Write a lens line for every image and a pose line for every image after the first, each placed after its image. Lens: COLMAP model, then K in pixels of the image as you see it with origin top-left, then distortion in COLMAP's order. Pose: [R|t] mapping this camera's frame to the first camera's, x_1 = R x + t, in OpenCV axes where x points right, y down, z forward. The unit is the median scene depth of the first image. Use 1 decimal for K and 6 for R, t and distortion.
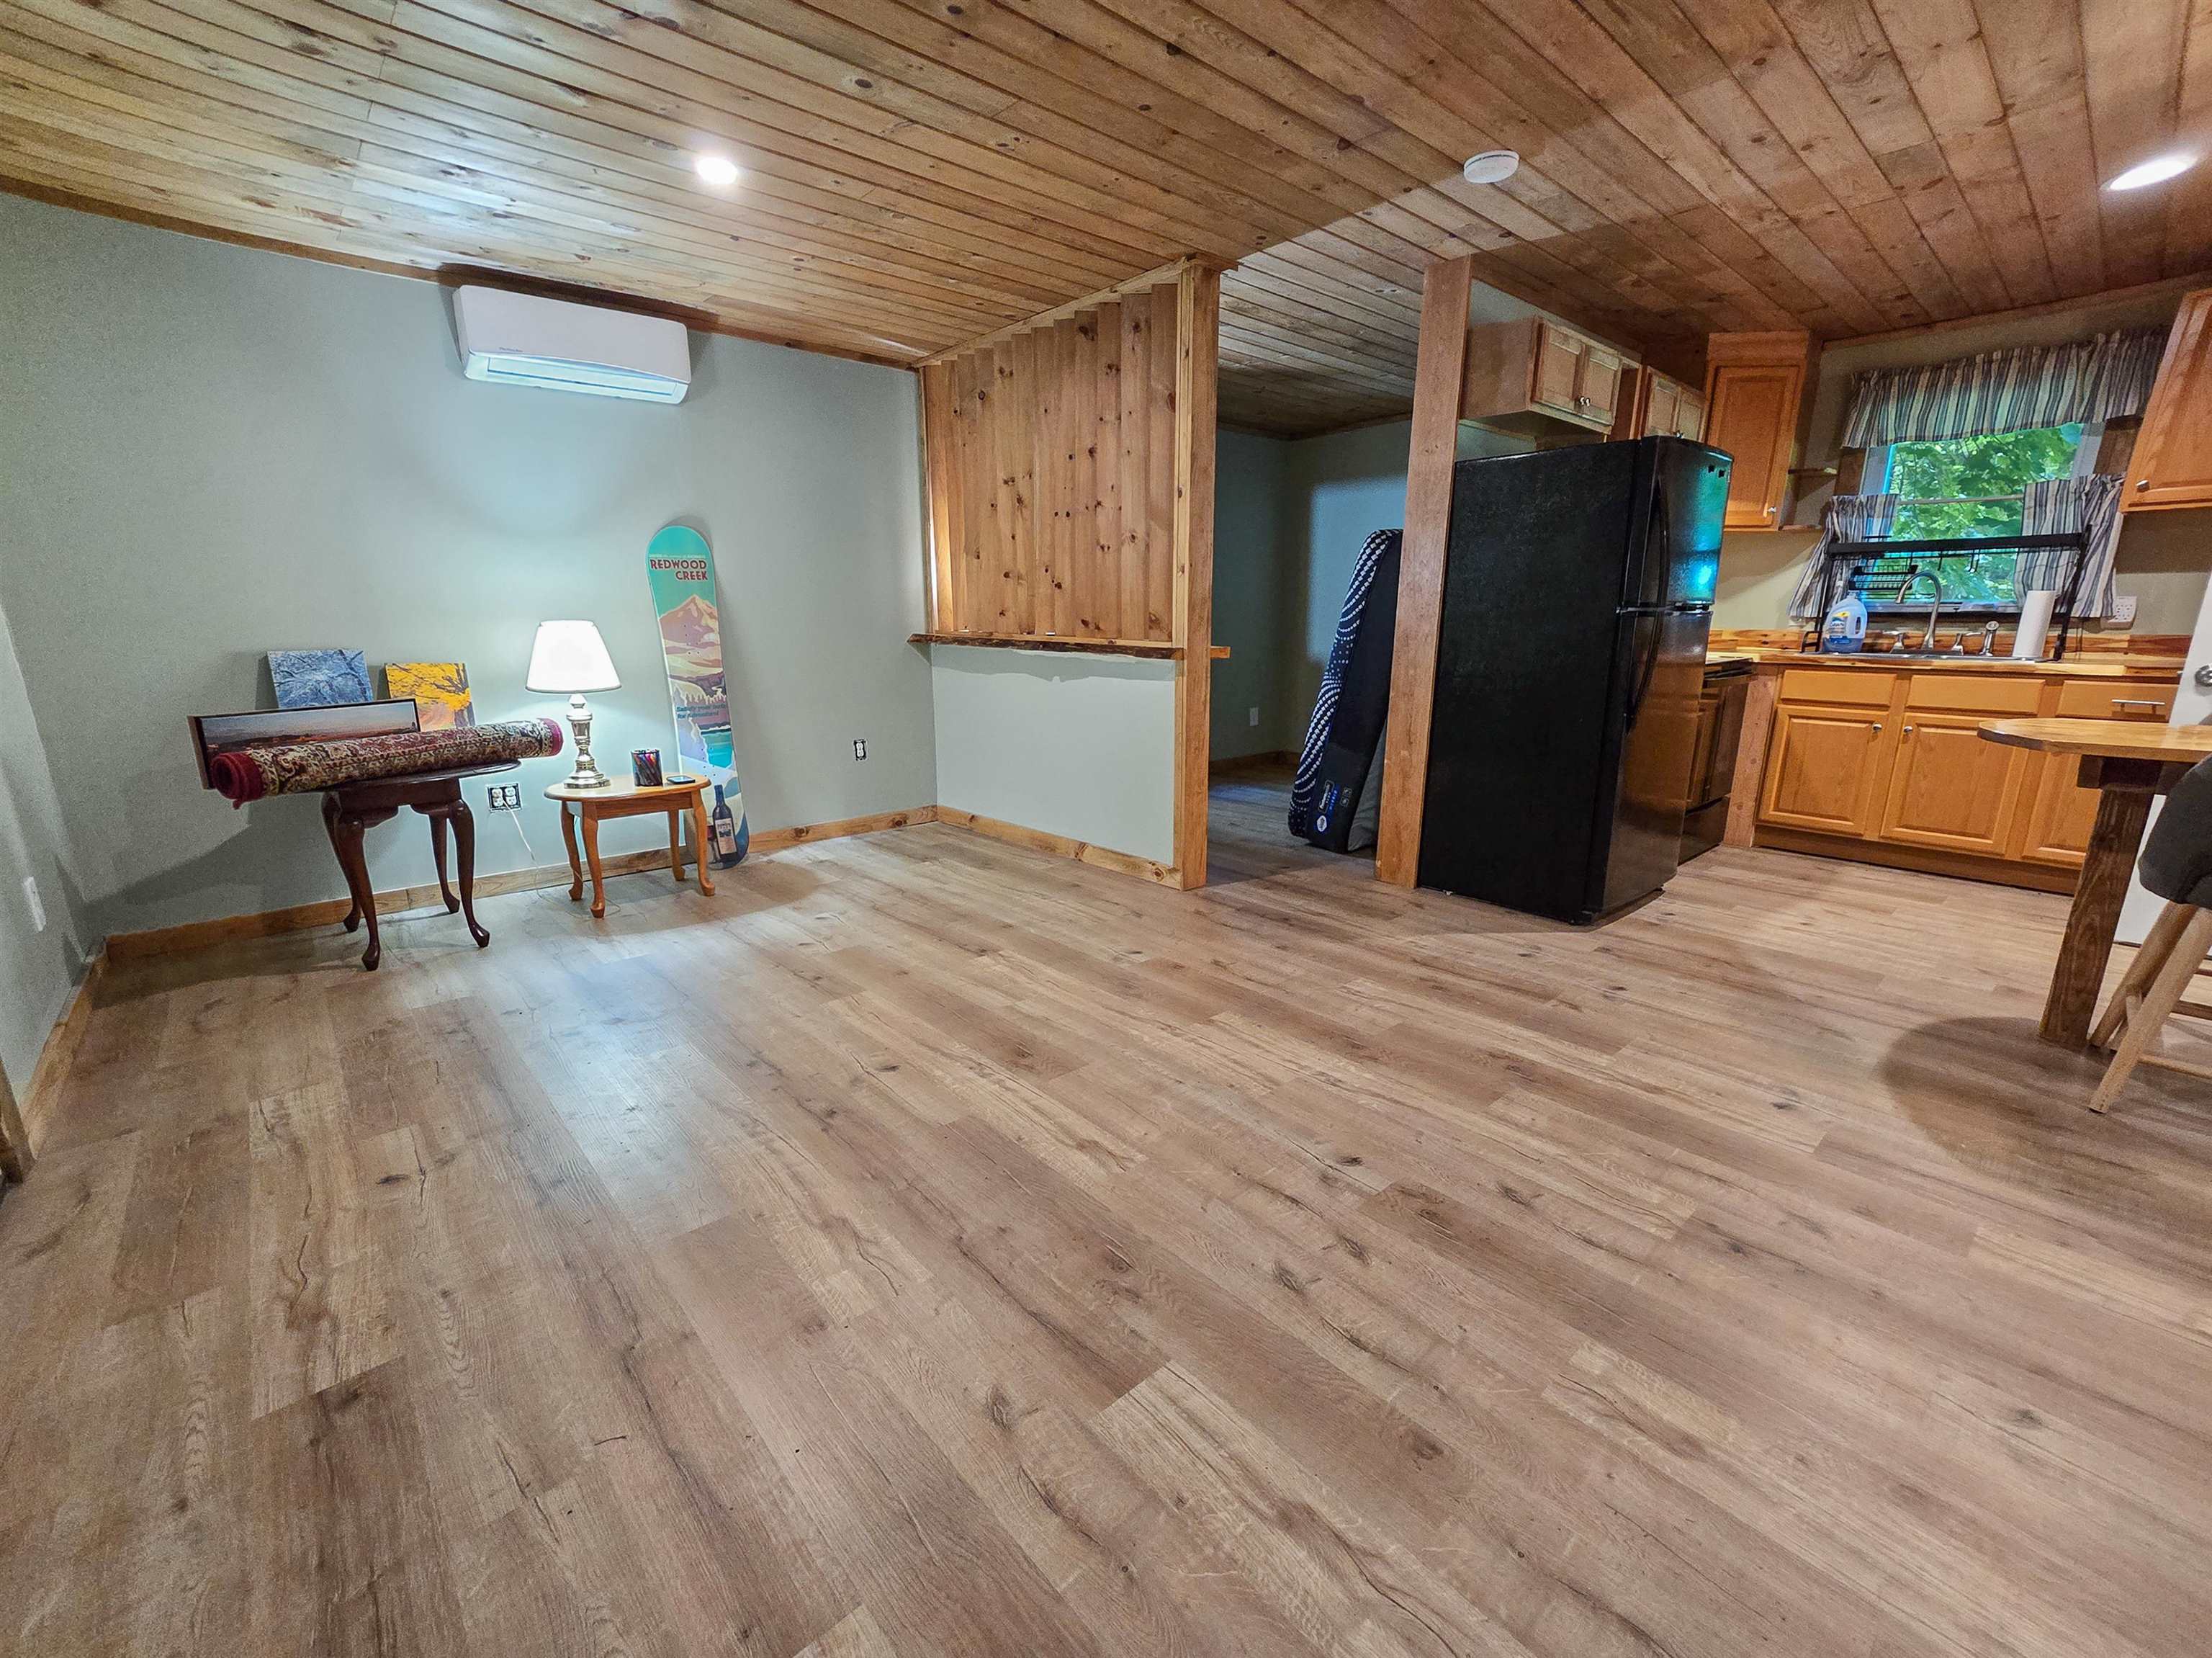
lens RADIAL K [[921.9, 0, 1086.8], [0, 921.9, 833.9], [0, 0, 1]] dist [-0.012259, 0.007285]
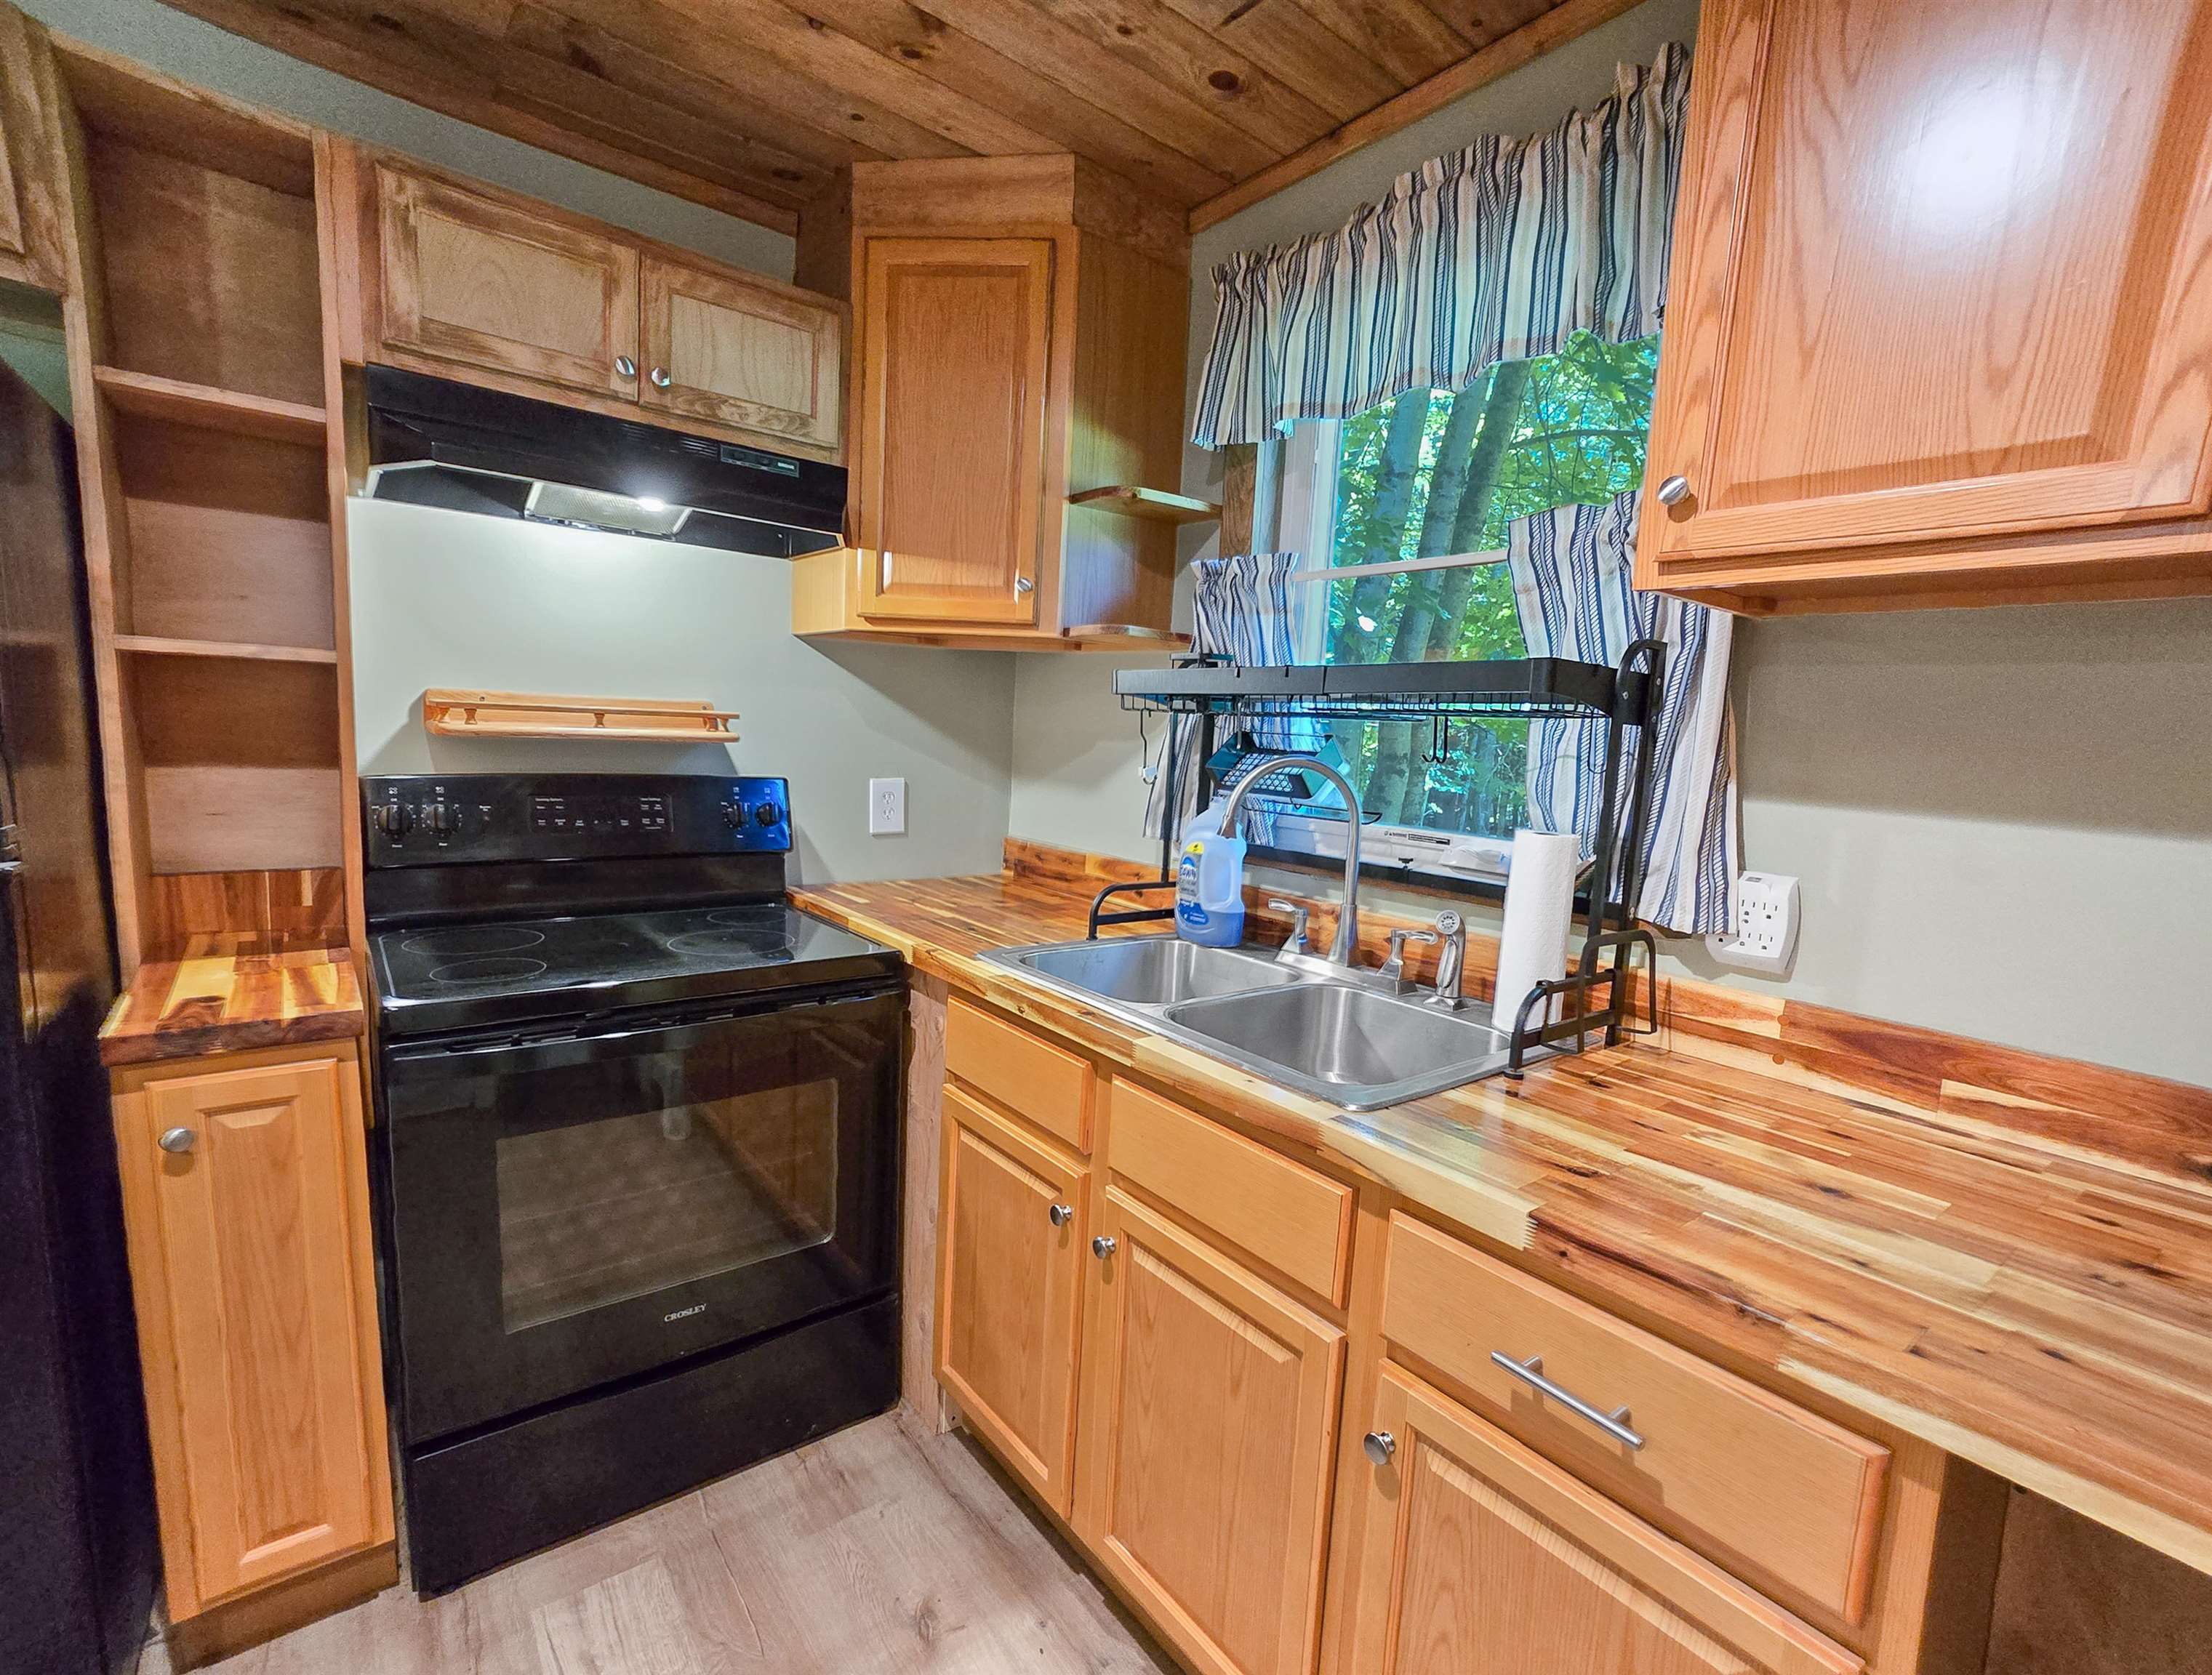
lens RADIAL K [[937.9, 0, 1161.5], [0, 937.9, 861.2], [0, 0, 1]] dist [-0.000923, -0.000371]
pose [[0.997347, 0.057795, -0.044259, 0.915381], [-0.062128, 0.992659, -0.103769, -0.210627], [0.037937, 0.106244, 0.993616, 0.661085]]
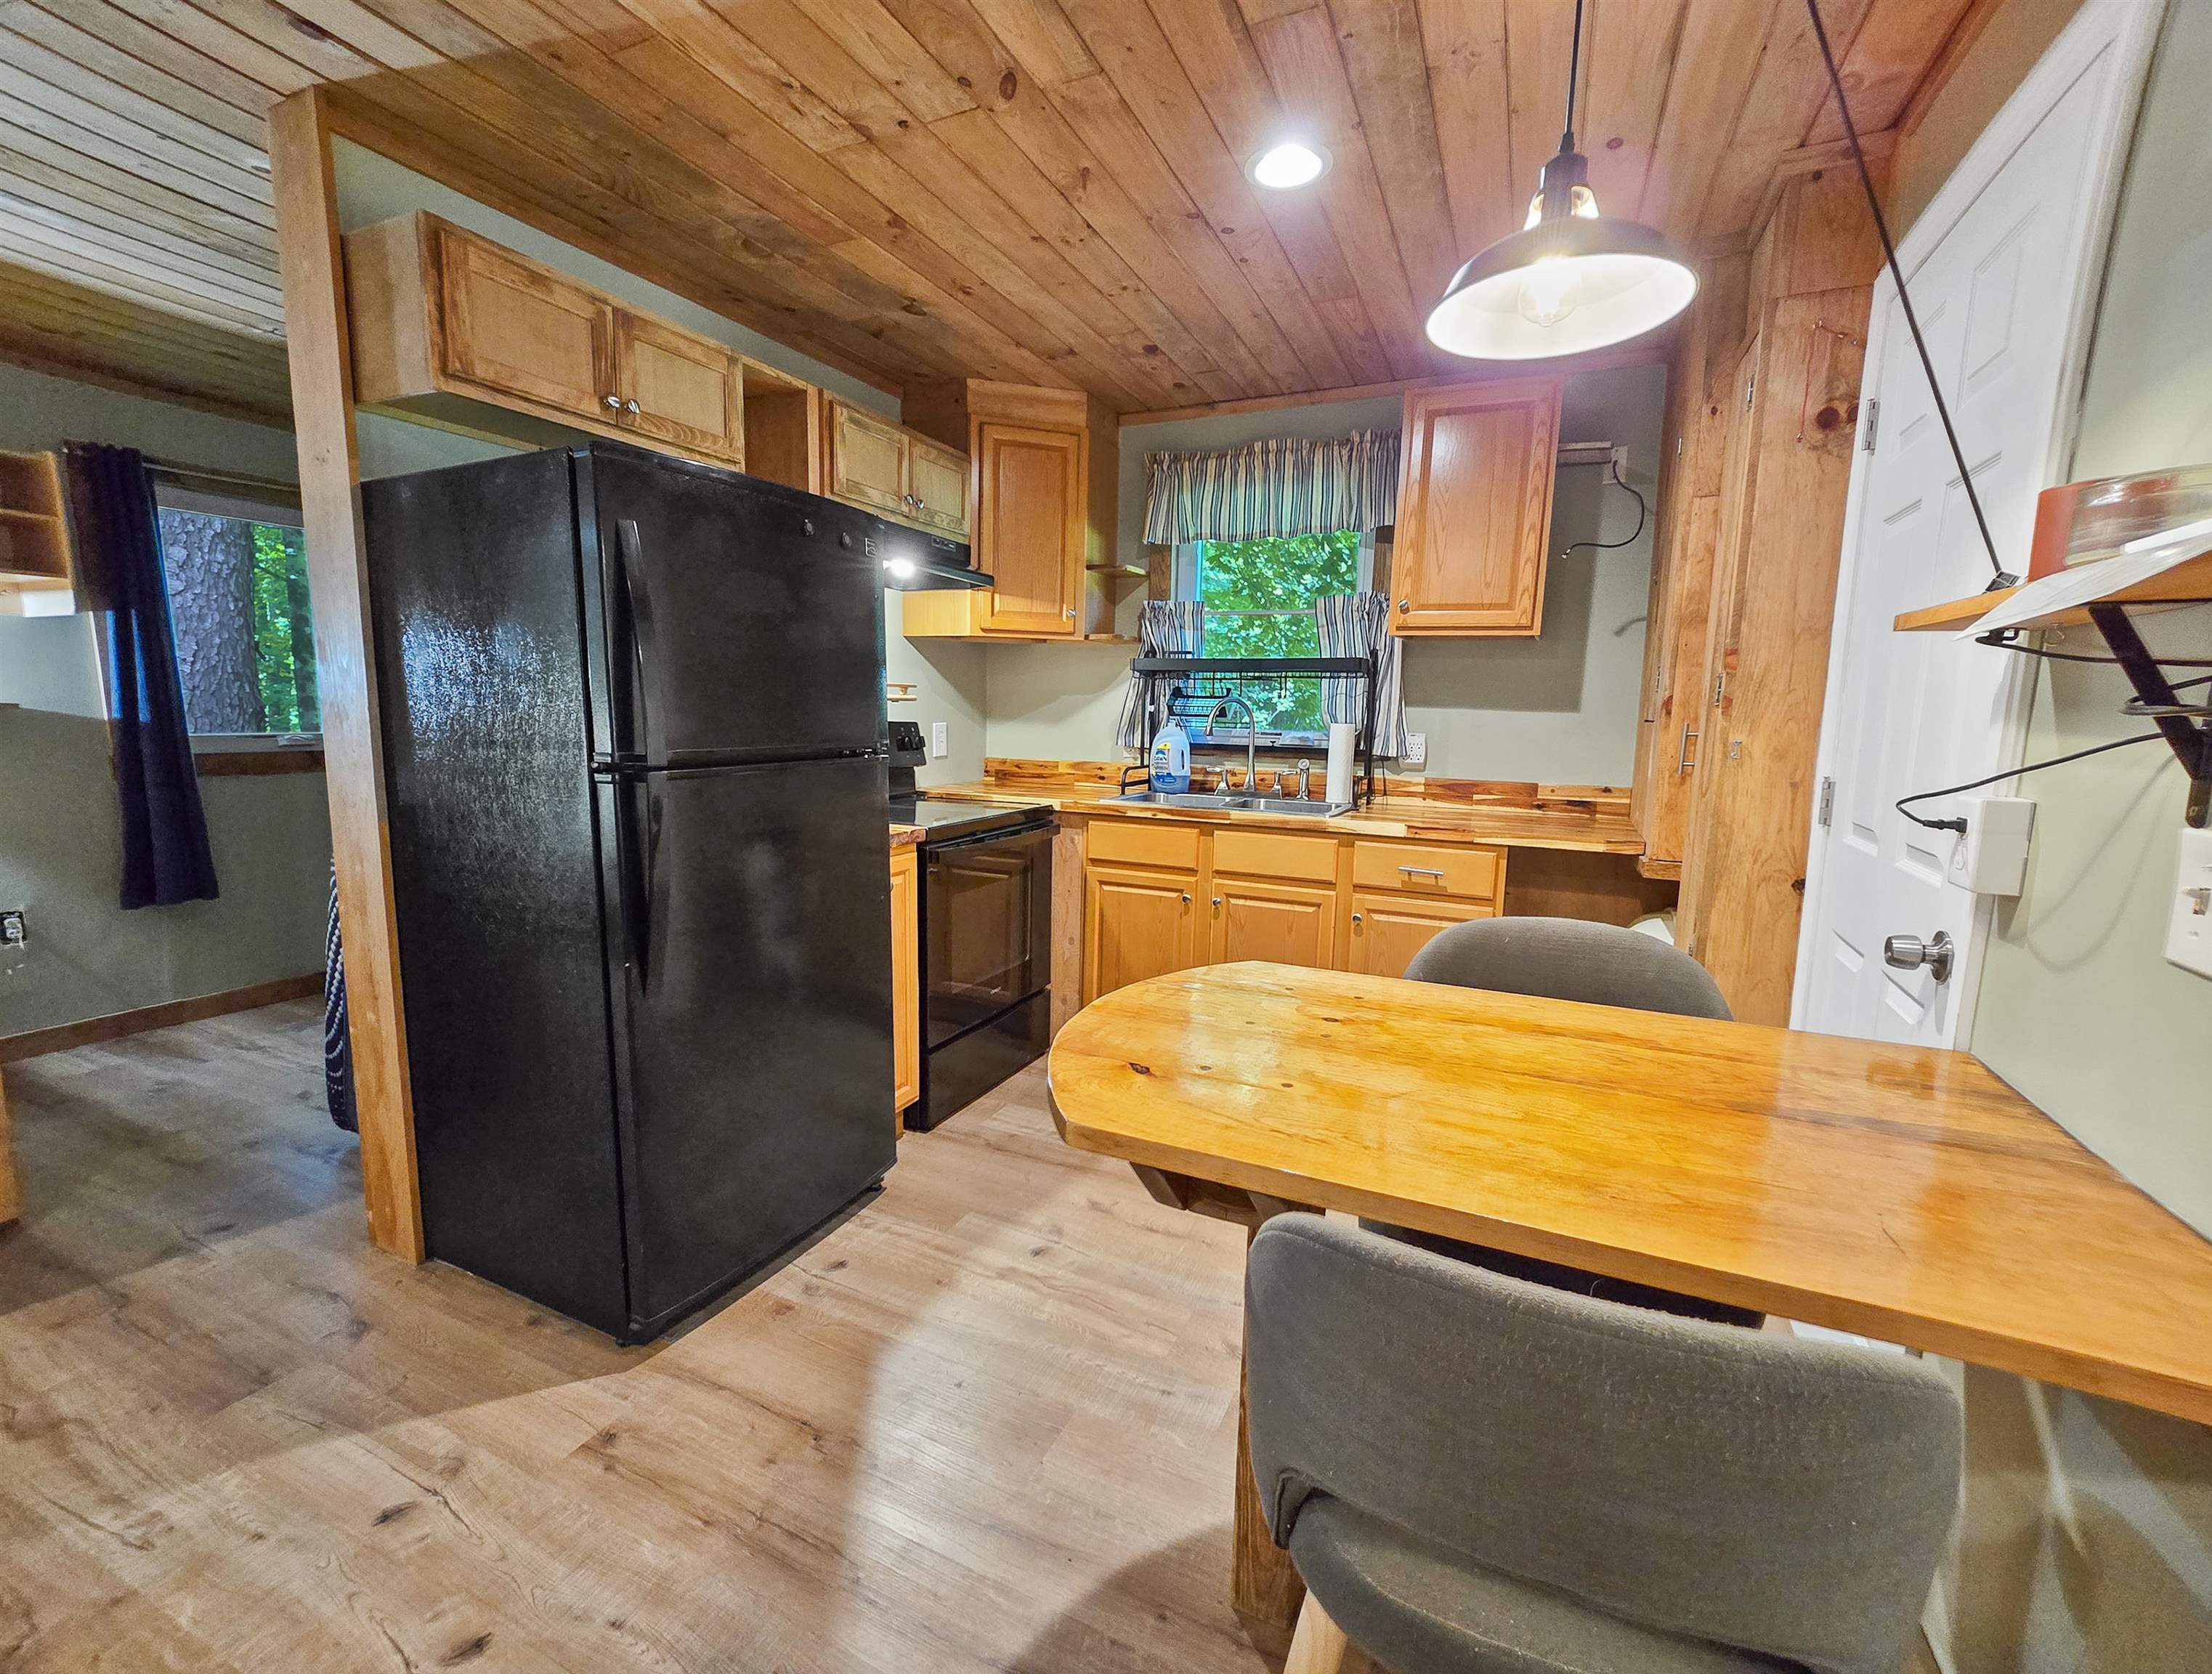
lens RADIAL K [[938.1, 0, 1088.9], [0, 938.1, 841.7], [0, 0, 1]] dist [-0.000923, -0.000371]
pose [[0.918957, -0.037277, 0.392593, 0.487523], [0.072863, 0.994432, -0.076133, -0.109579], [-0.387569, 0.098568, 0.916556, 0.316466]]
